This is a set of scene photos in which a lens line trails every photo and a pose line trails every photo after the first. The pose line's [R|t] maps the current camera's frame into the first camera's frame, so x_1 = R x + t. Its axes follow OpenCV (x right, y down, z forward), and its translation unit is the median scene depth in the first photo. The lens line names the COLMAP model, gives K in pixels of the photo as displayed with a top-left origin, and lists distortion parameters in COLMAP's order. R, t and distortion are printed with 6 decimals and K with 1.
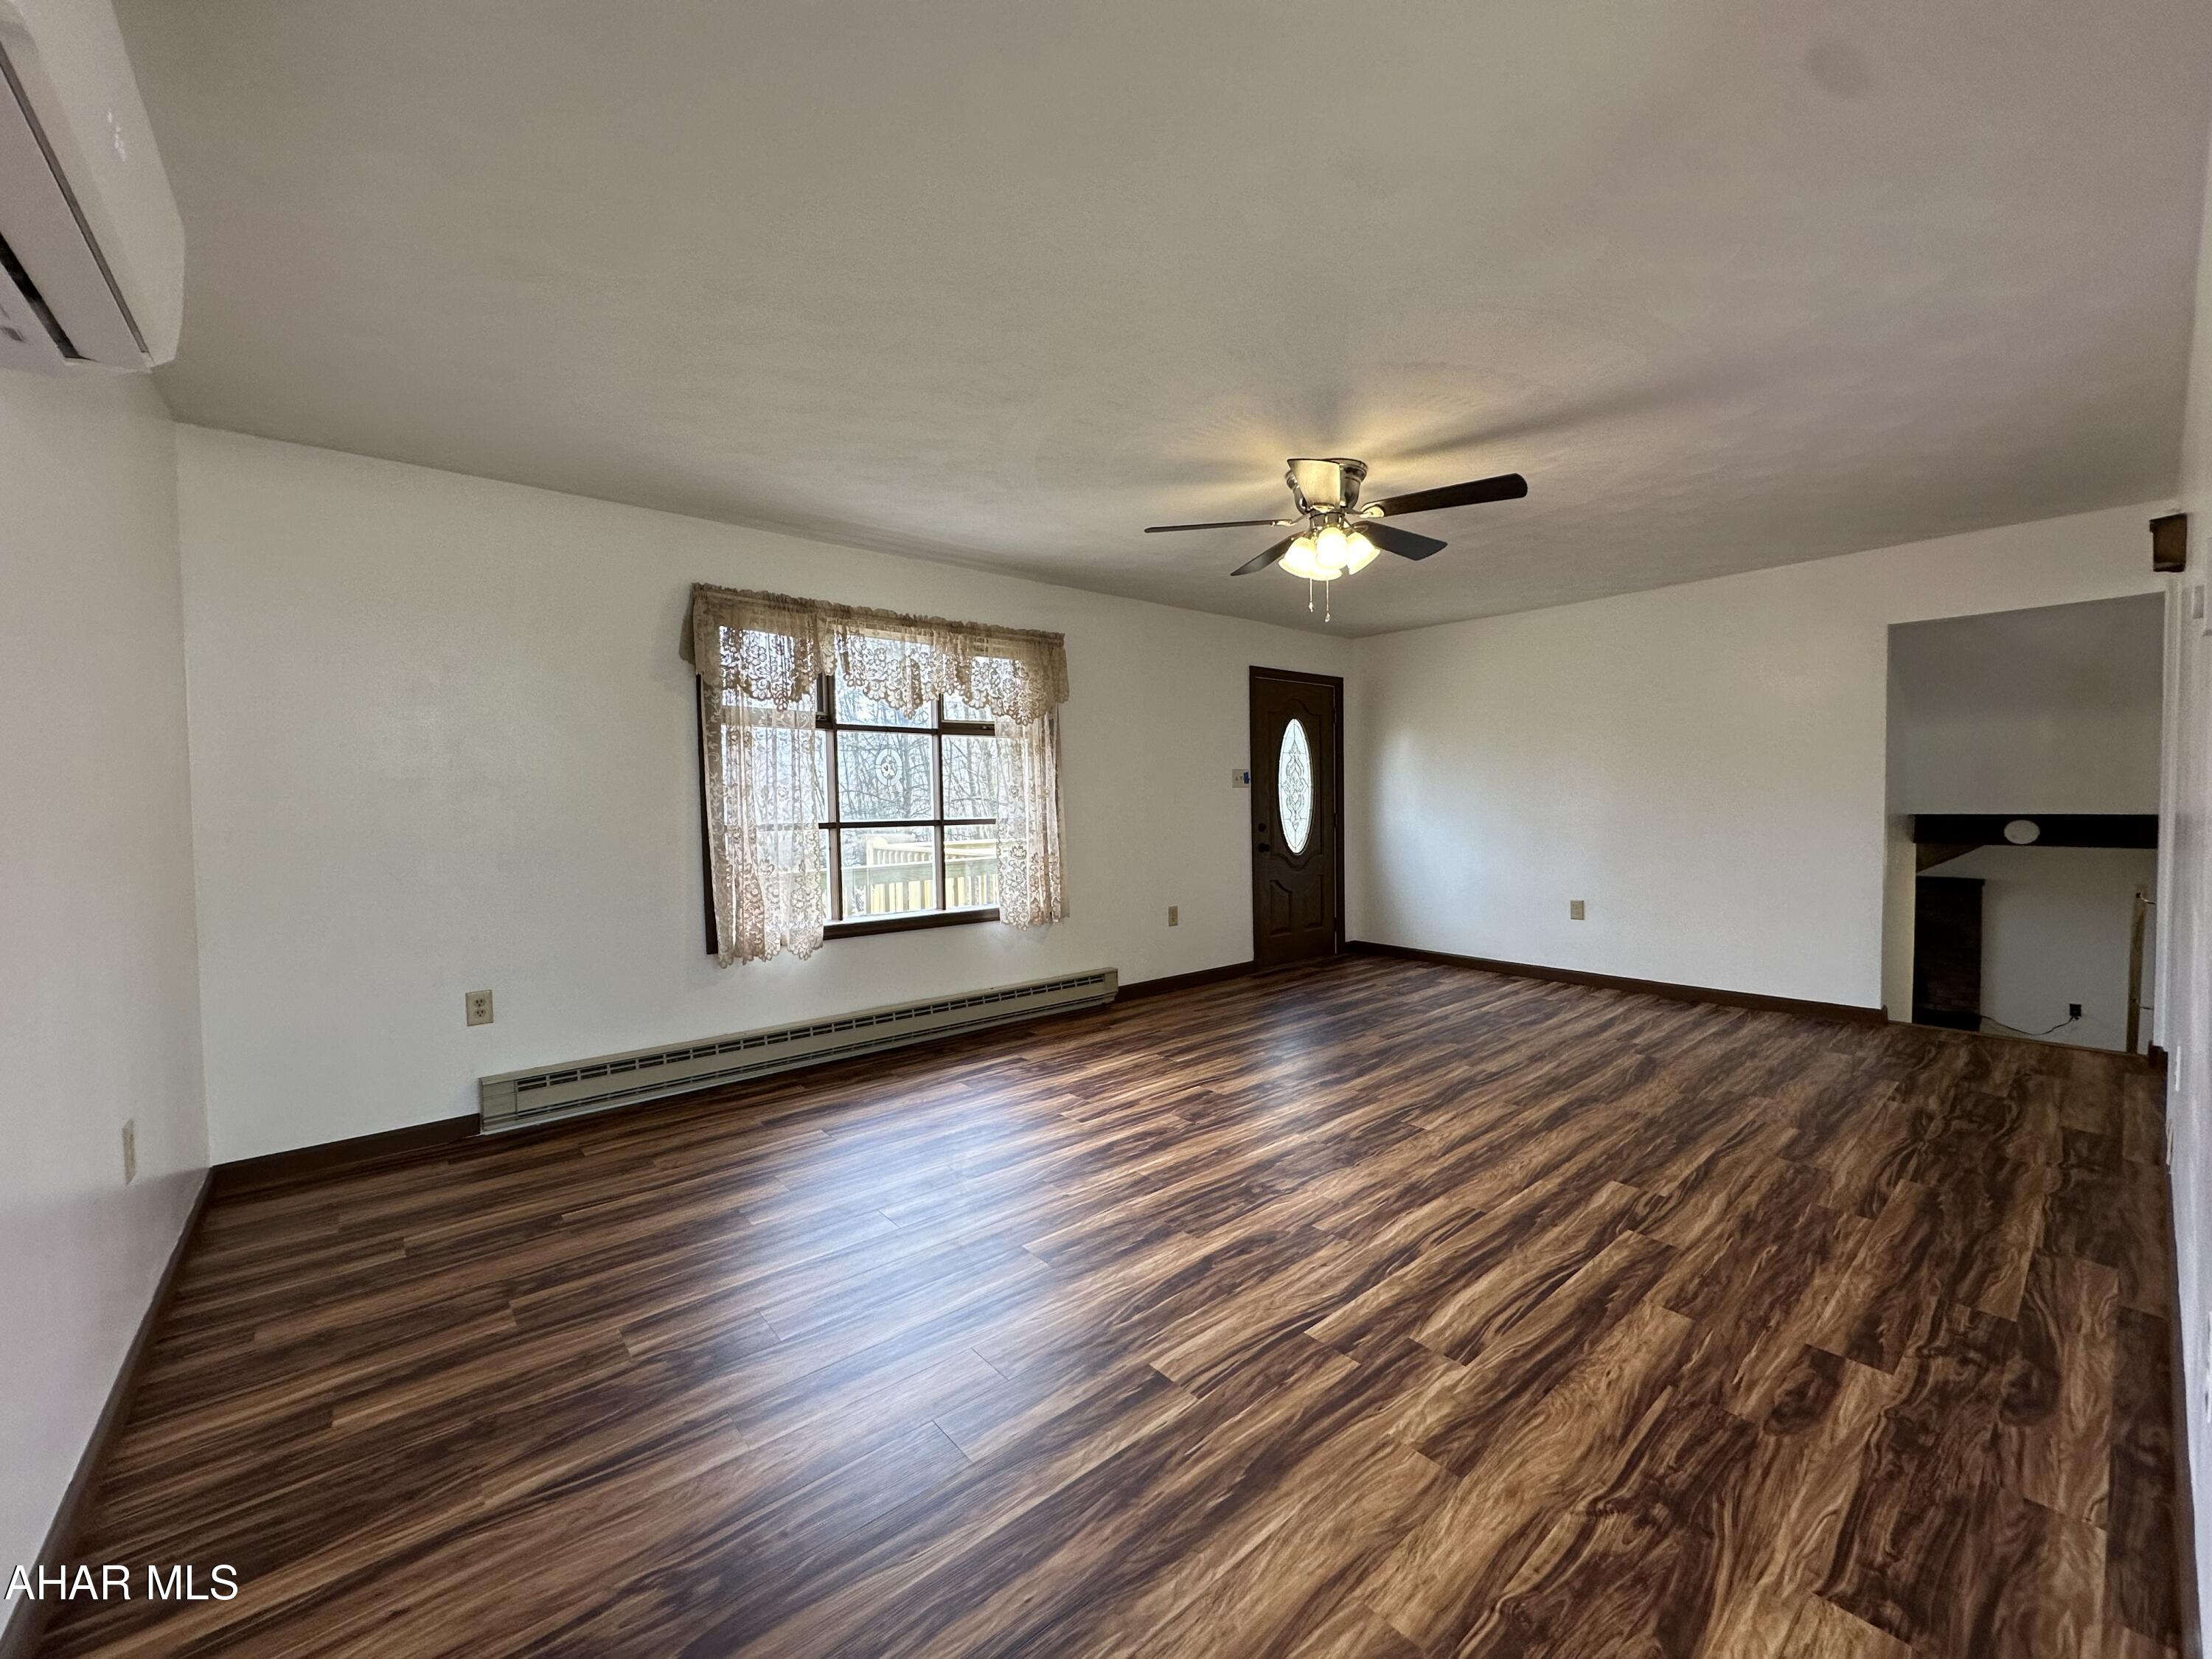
lens RADIAL K [[881.6, 0, 1101.1], [0, 881.6, 831.0], [0, 0, 1]] dist [-0.005062, 0.001083]
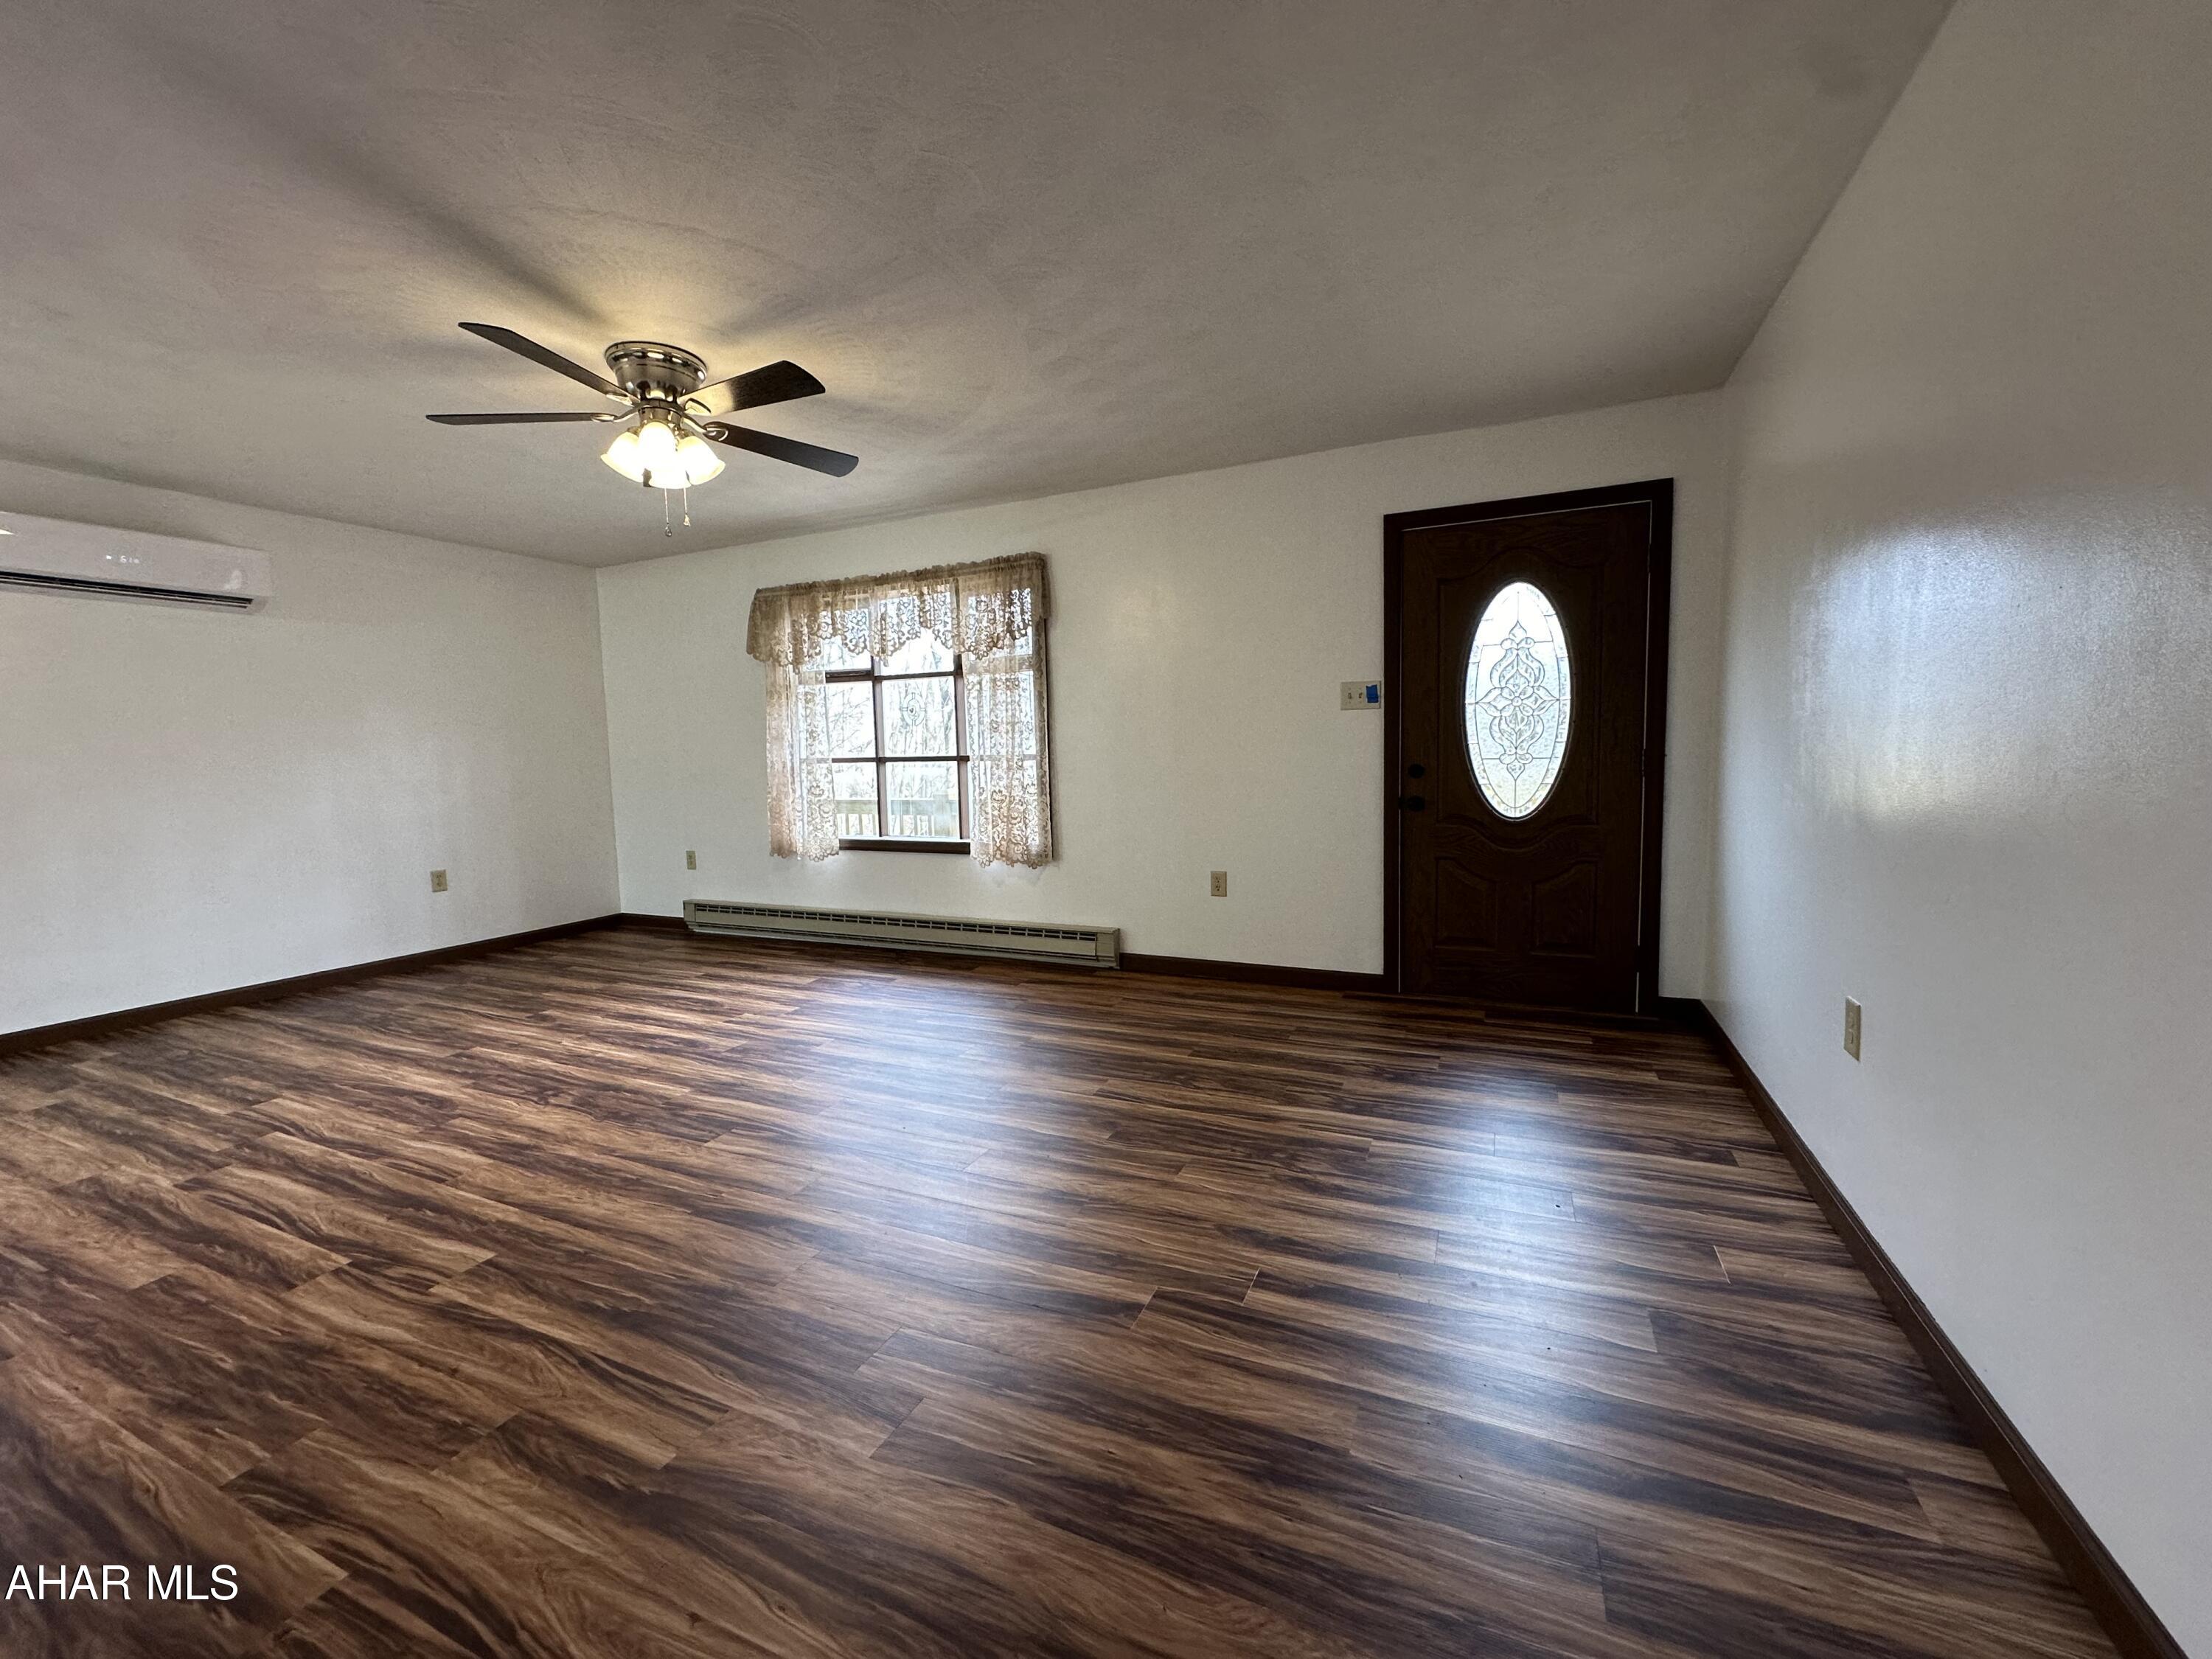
lens RADIAL K [[881.6, 0, 1104.4], [0, 881.6, 826.9], [0, 0, 1]] dist [-0.005062, 0.001083]
pose [[0.425459, 0.082581, -0.901202, 1.425373], [-0.013924, 0.996307, 0.084722, -0.031719], [0.904871, -0.023498, 0.425038, 1.146647]]
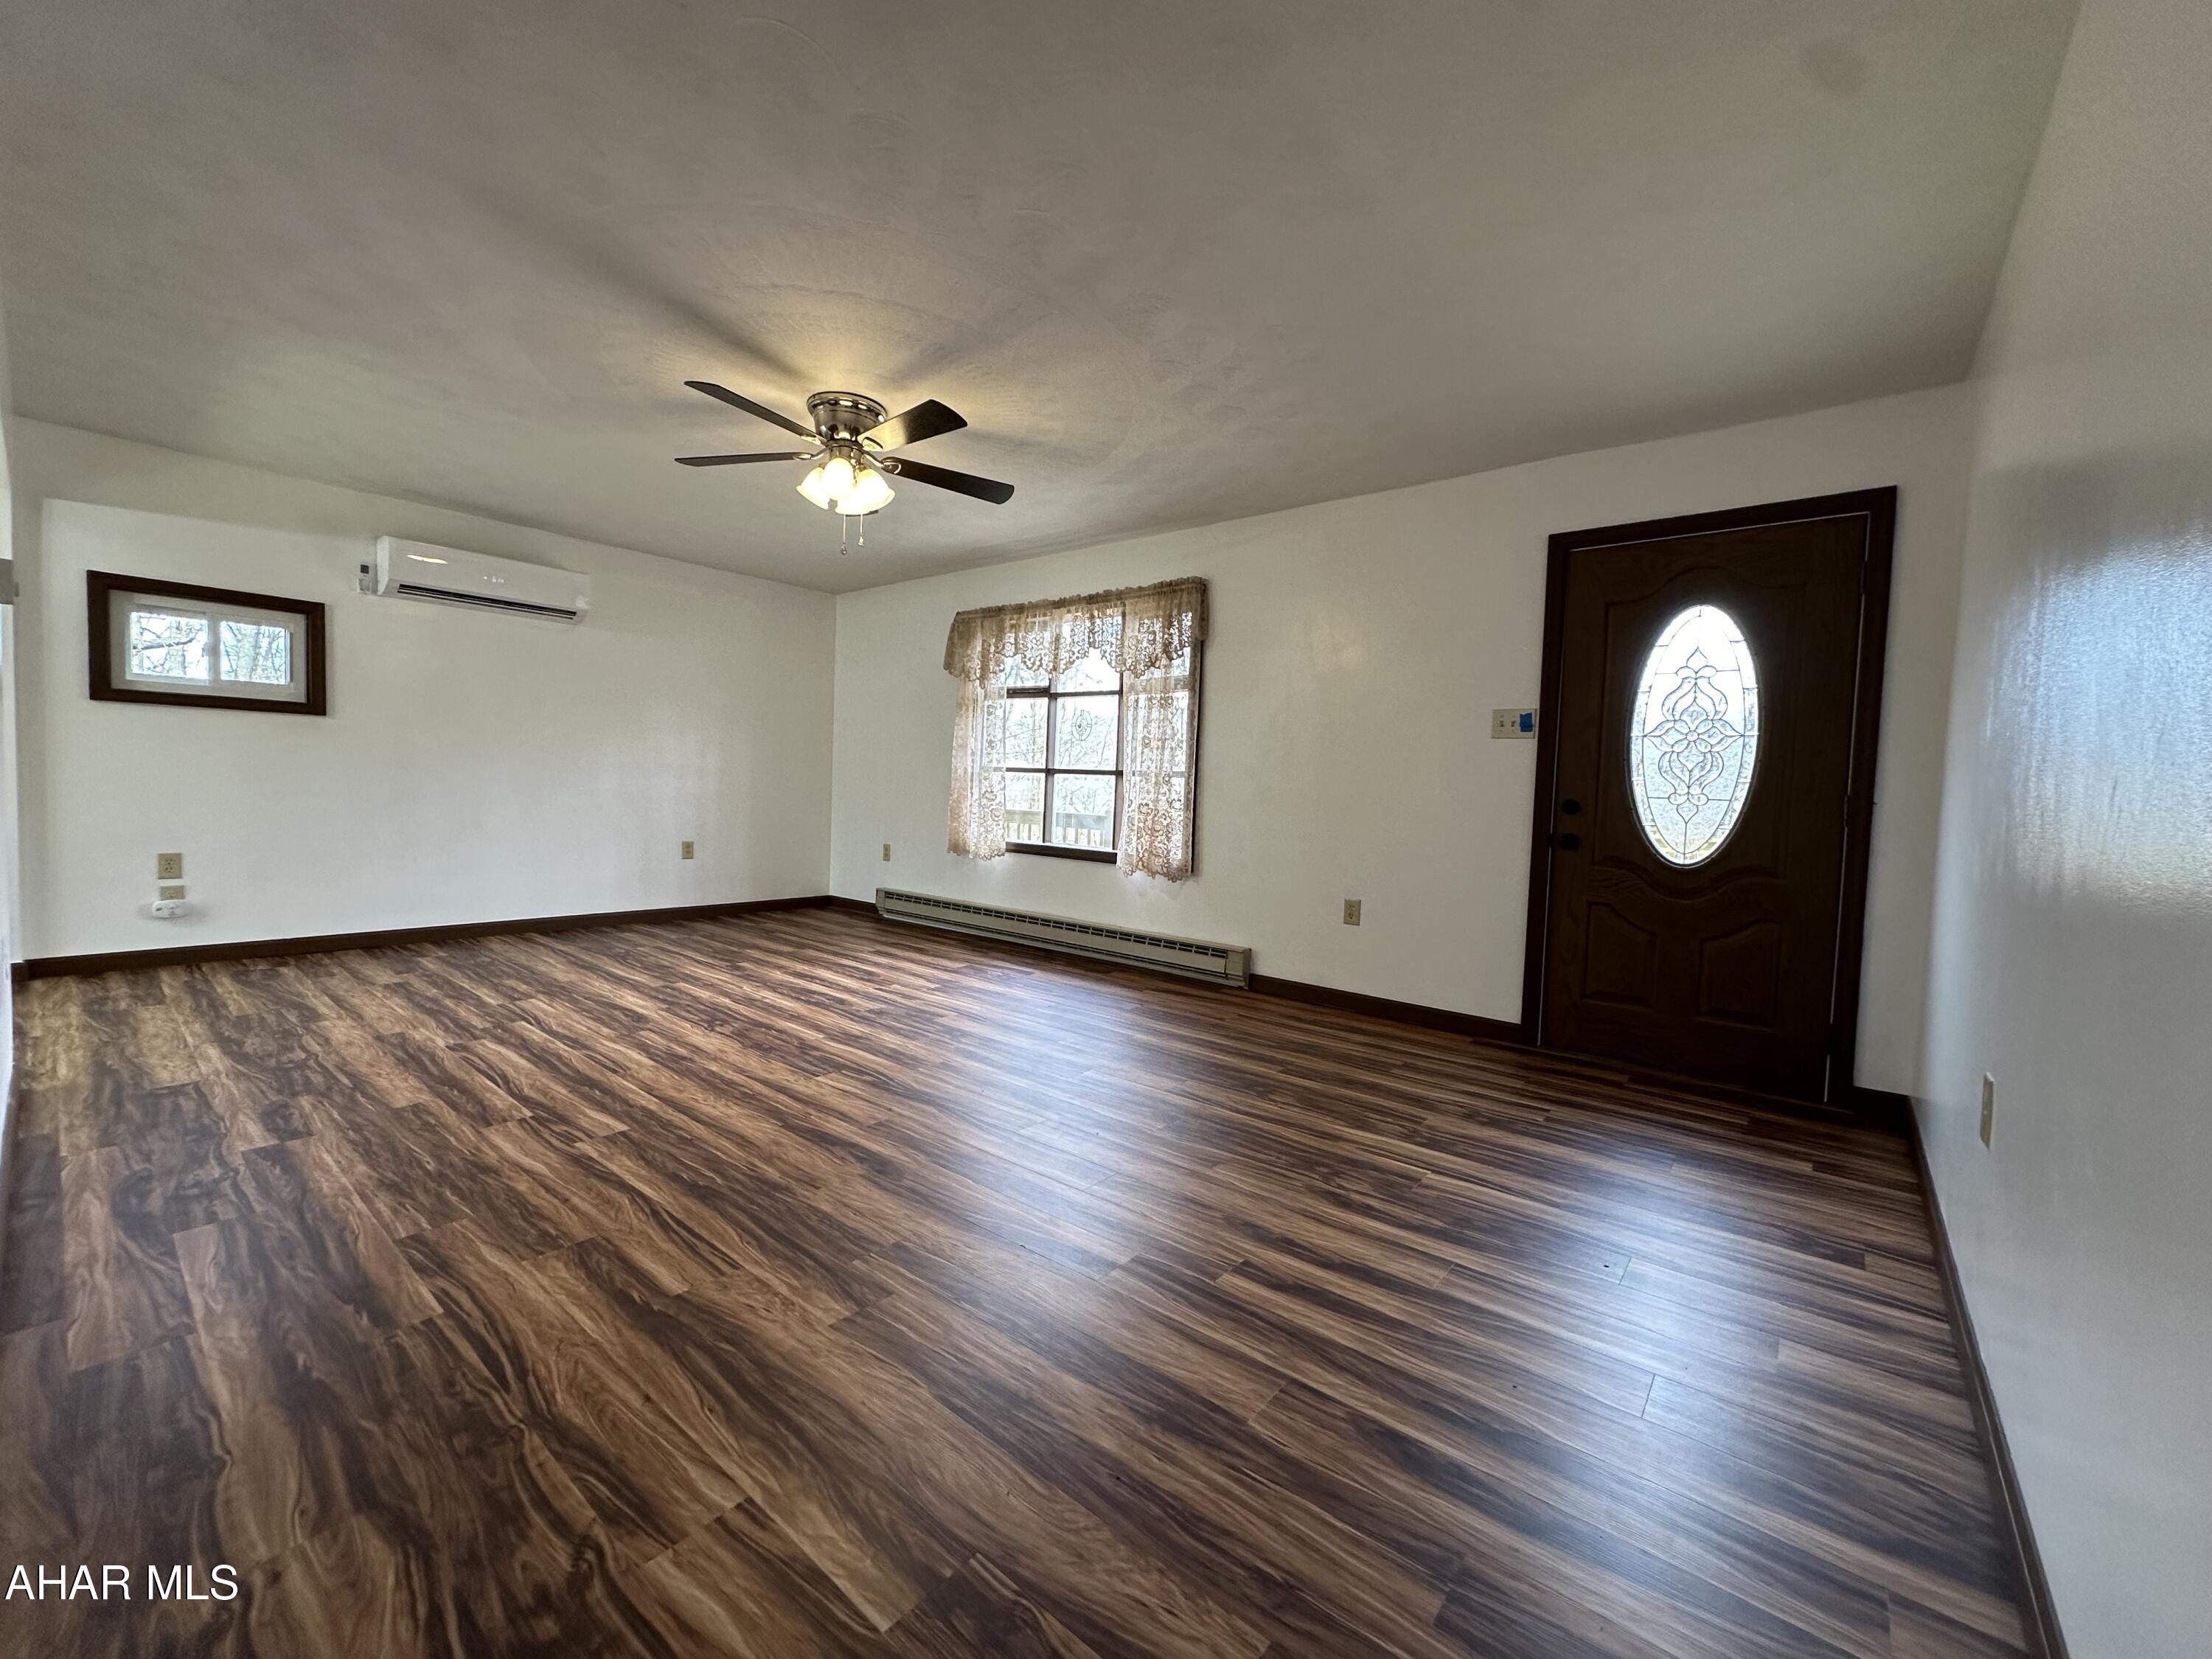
lens RADIAL K [[881.6, 0, 1101.9], [0, 881.6, 825.7], [0, 0, 1]] dist [-0.005062, 0.001083]
pose [[0.173578, 0.062300, -0.982848, 1.519585], [-0.076174, 0.995857, 0.049672, 0.006076], [0.981870, 0.066245, 0.177604, 1.282773]]
